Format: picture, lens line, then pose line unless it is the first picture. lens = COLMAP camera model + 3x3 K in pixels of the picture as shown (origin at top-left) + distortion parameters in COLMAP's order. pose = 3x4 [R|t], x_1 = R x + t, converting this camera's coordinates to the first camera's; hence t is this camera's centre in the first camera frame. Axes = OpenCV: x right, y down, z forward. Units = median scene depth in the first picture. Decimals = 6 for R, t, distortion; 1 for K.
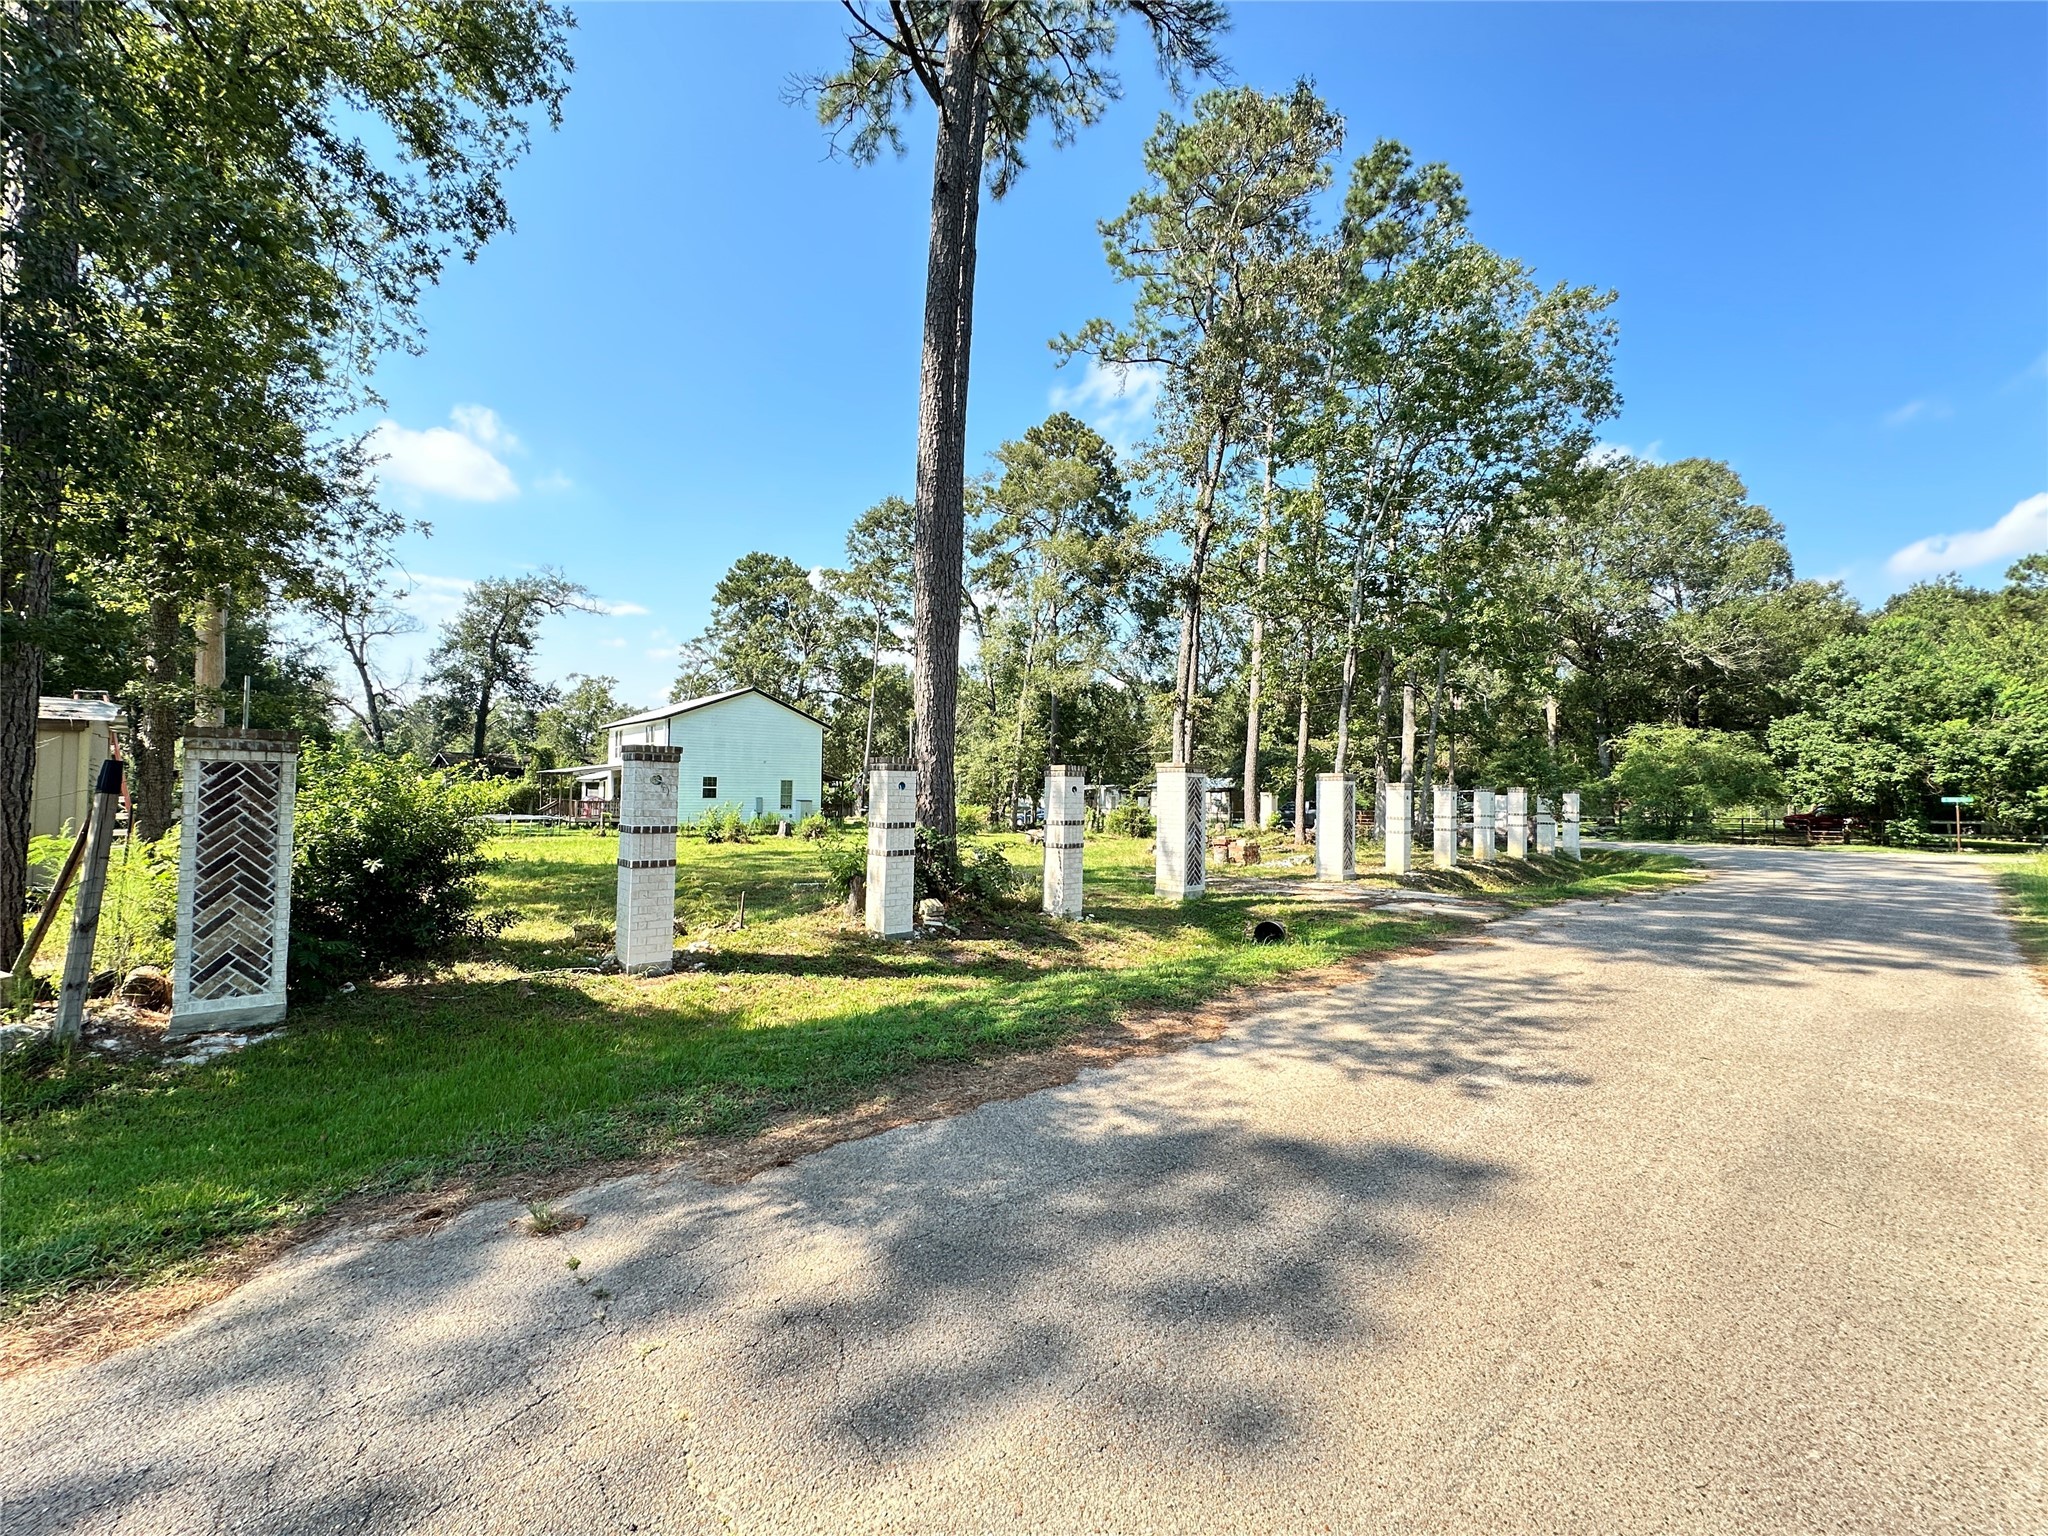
lens RADIAL K [[821.0, 0, 1024.0], [0, 821.0, 768.0], [0, 0, 1]] dist [-0.001538, -0.000037]
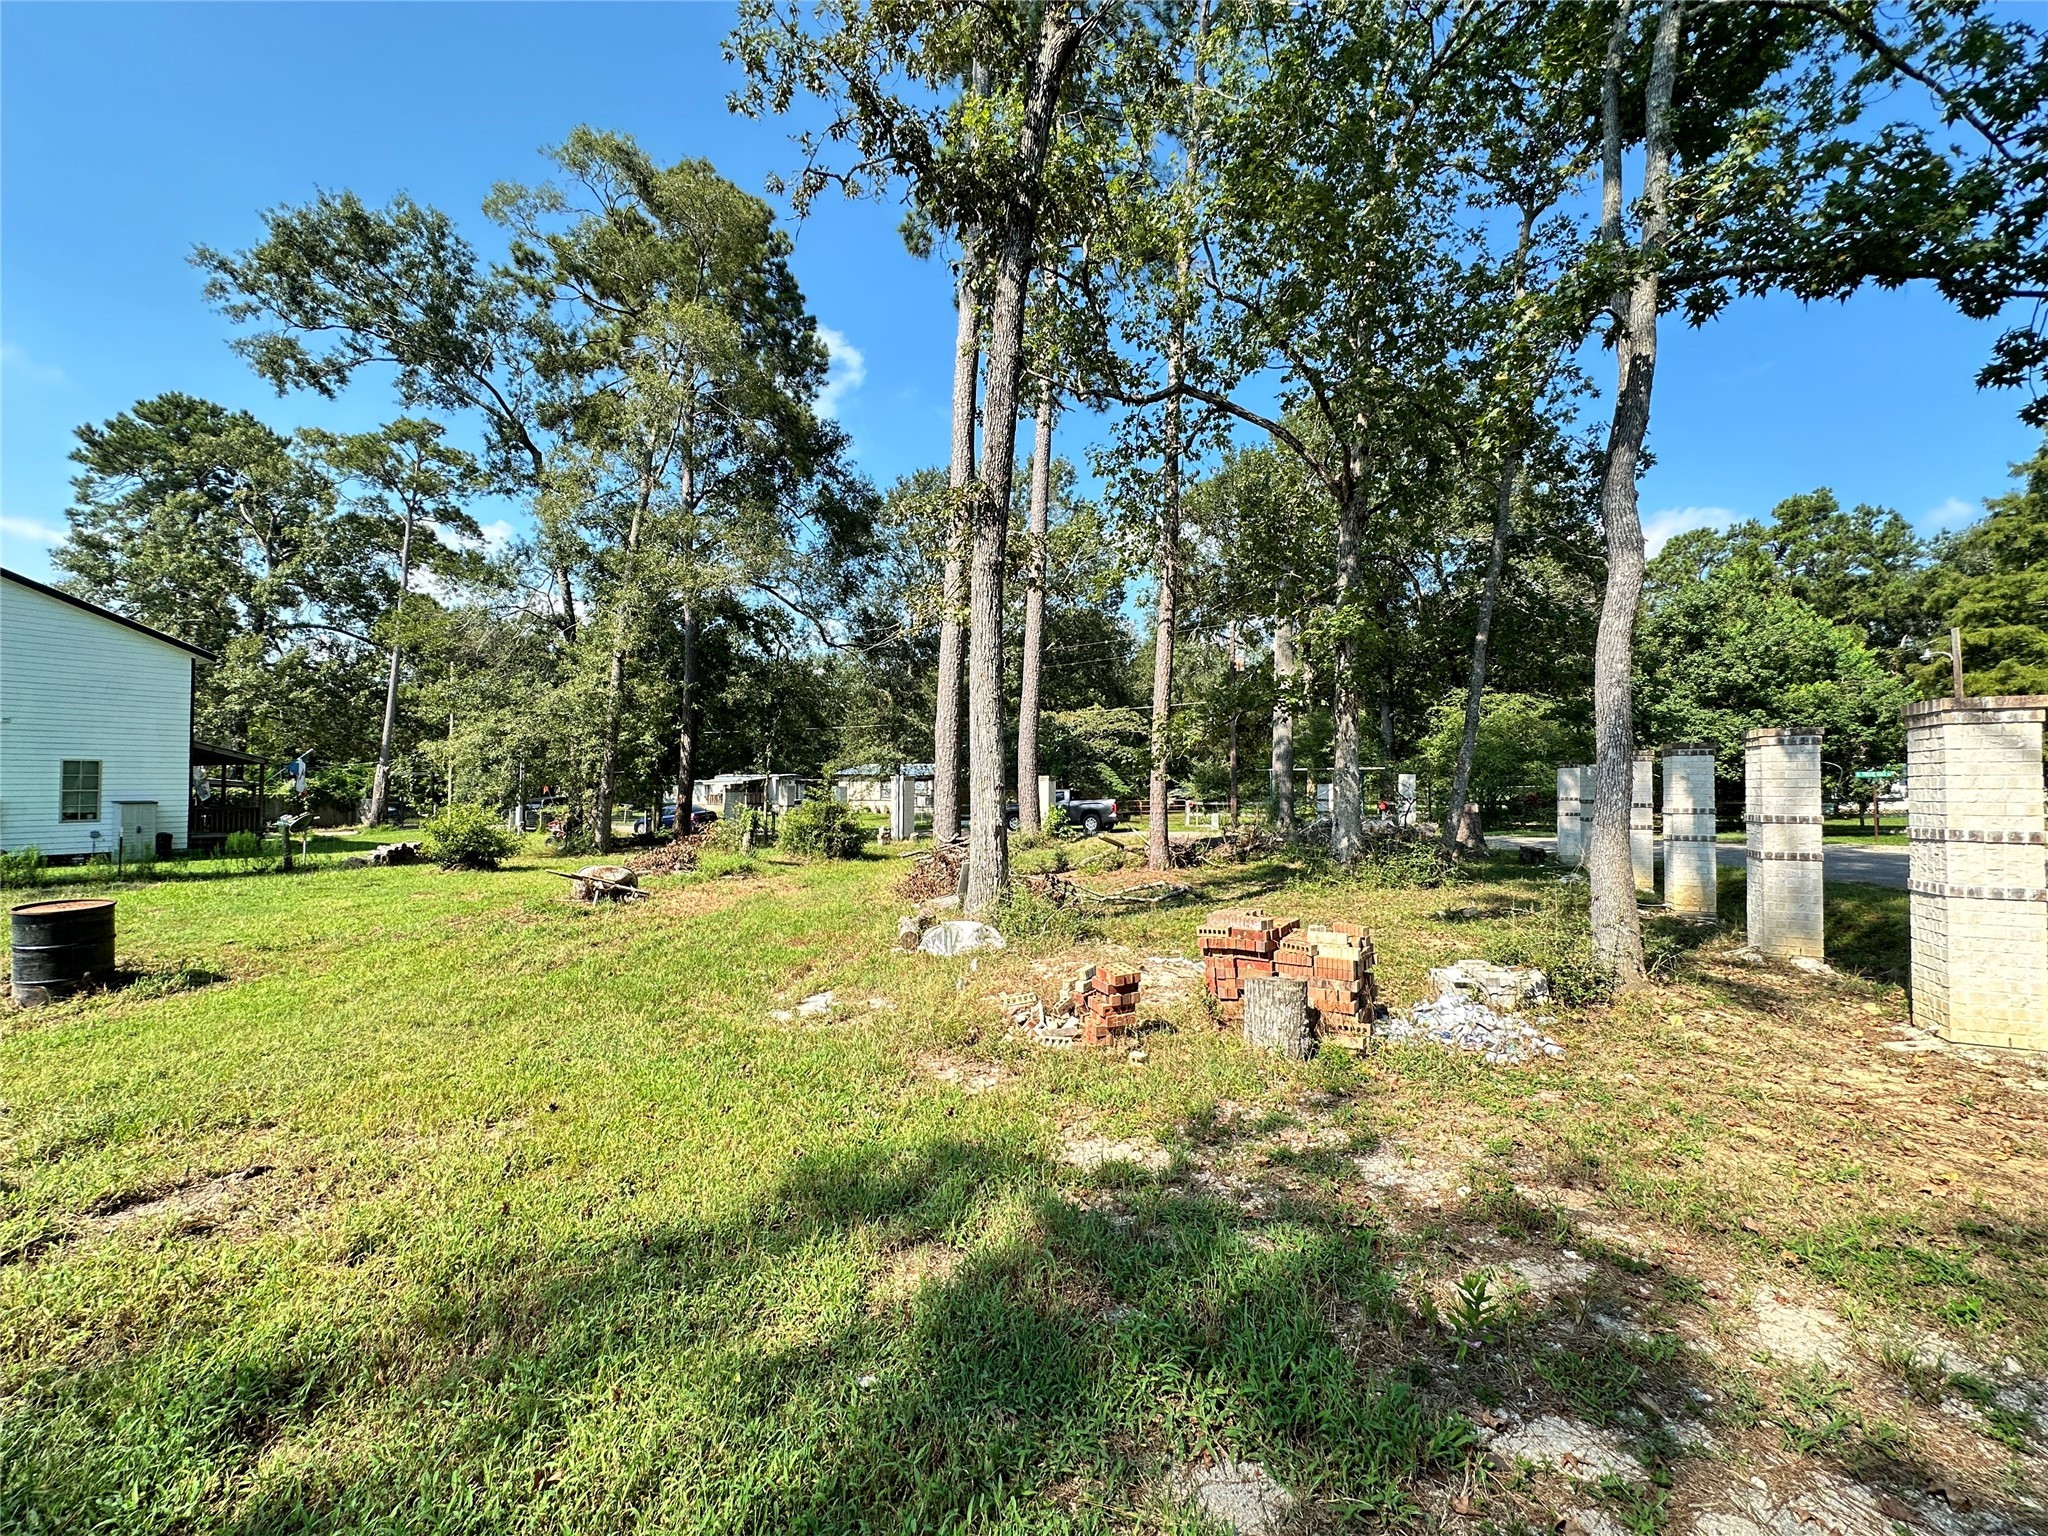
lens RADIAL K [[821.0, 0, 1024.0], [0, 821.0, 768.0], [0, 0, 1]] dist [-0.001538, -0.000037]
pose [[0.924767, -0.004062, 0.380512, 0.030170], [0.000554, 0.999956, 0.009329, 0.012840], [-0.380533, -0.008417, 0.924729, 0.301680]]
